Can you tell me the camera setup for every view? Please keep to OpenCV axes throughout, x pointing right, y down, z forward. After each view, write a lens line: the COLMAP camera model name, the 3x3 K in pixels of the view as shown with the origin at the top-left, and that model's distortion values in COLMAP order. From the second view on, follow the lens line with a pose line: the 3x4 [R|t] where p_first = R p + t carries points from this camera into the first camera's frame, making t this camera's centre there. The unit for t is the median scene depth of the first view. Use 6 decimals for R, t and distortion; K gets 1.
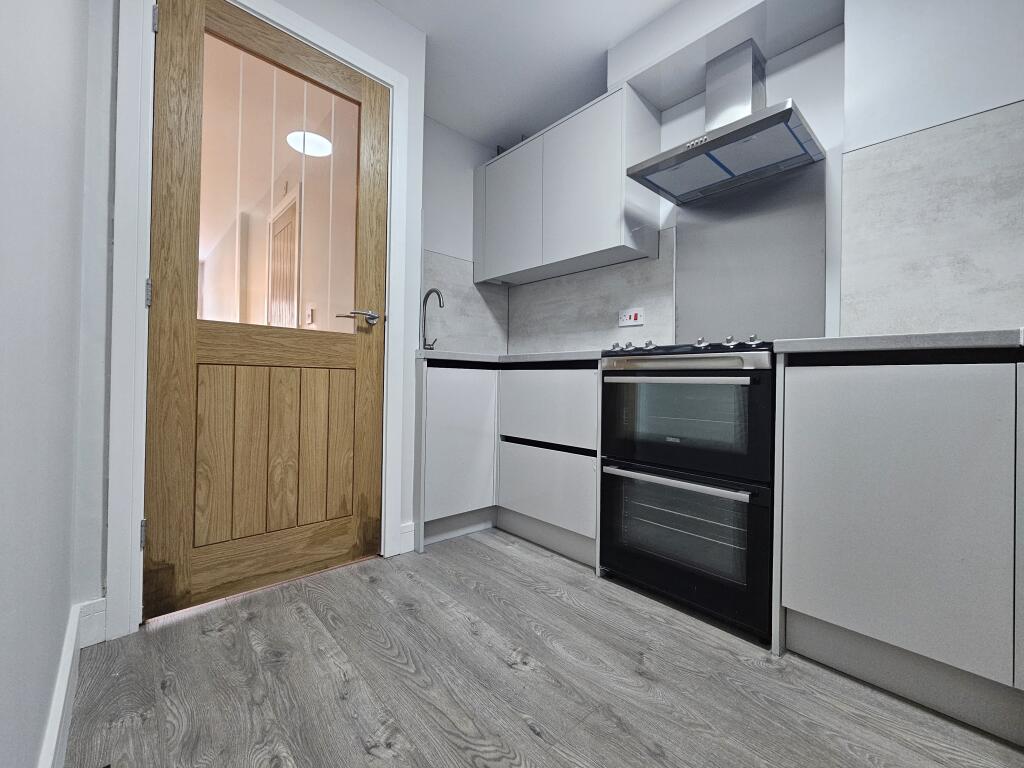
lens RADIAL K [[430.3, 0, 502.0], [0, 430.3, 380.2], [0, 0, 1]] dist [0.000393, -0.000033]
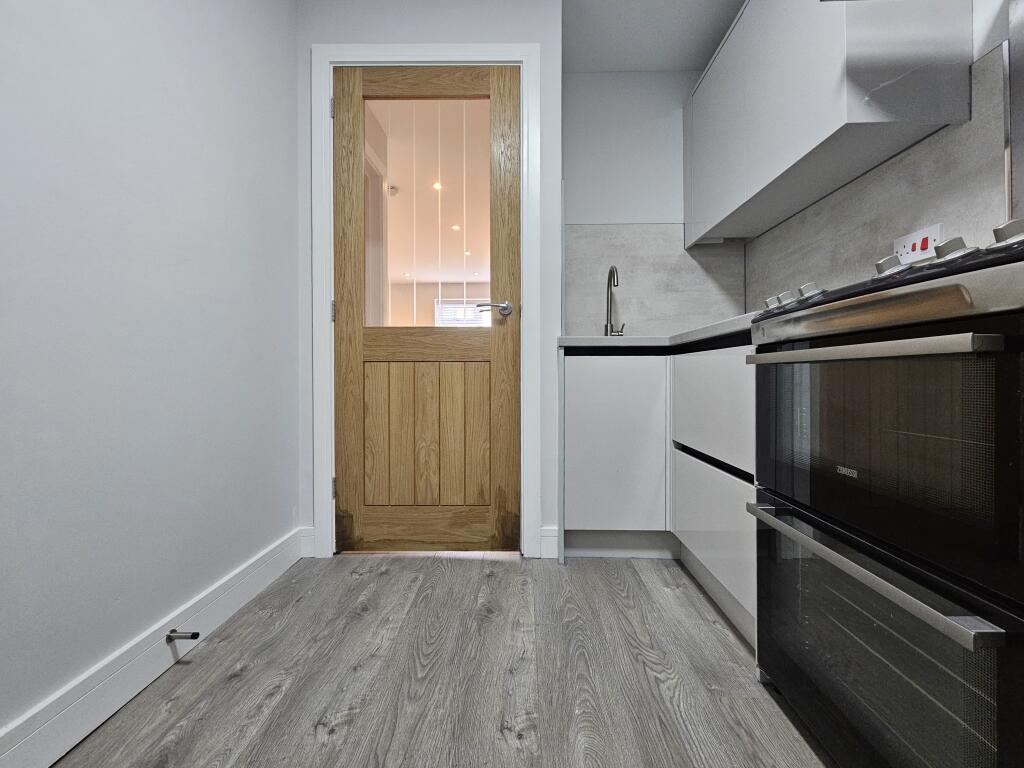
lens RADIAL K [[430.3, 0, 502.0], [0, 430.3, 380.2], [0, 0, 1]] dist [0.000393, -0.000033]
pose [[0.717373, -0.013948, -0.696550, 0.400365], [0.016435, 0.999860, -0.003095, 0.023189], [0.696496, -0.009228, 0.717502, 0.310859]]
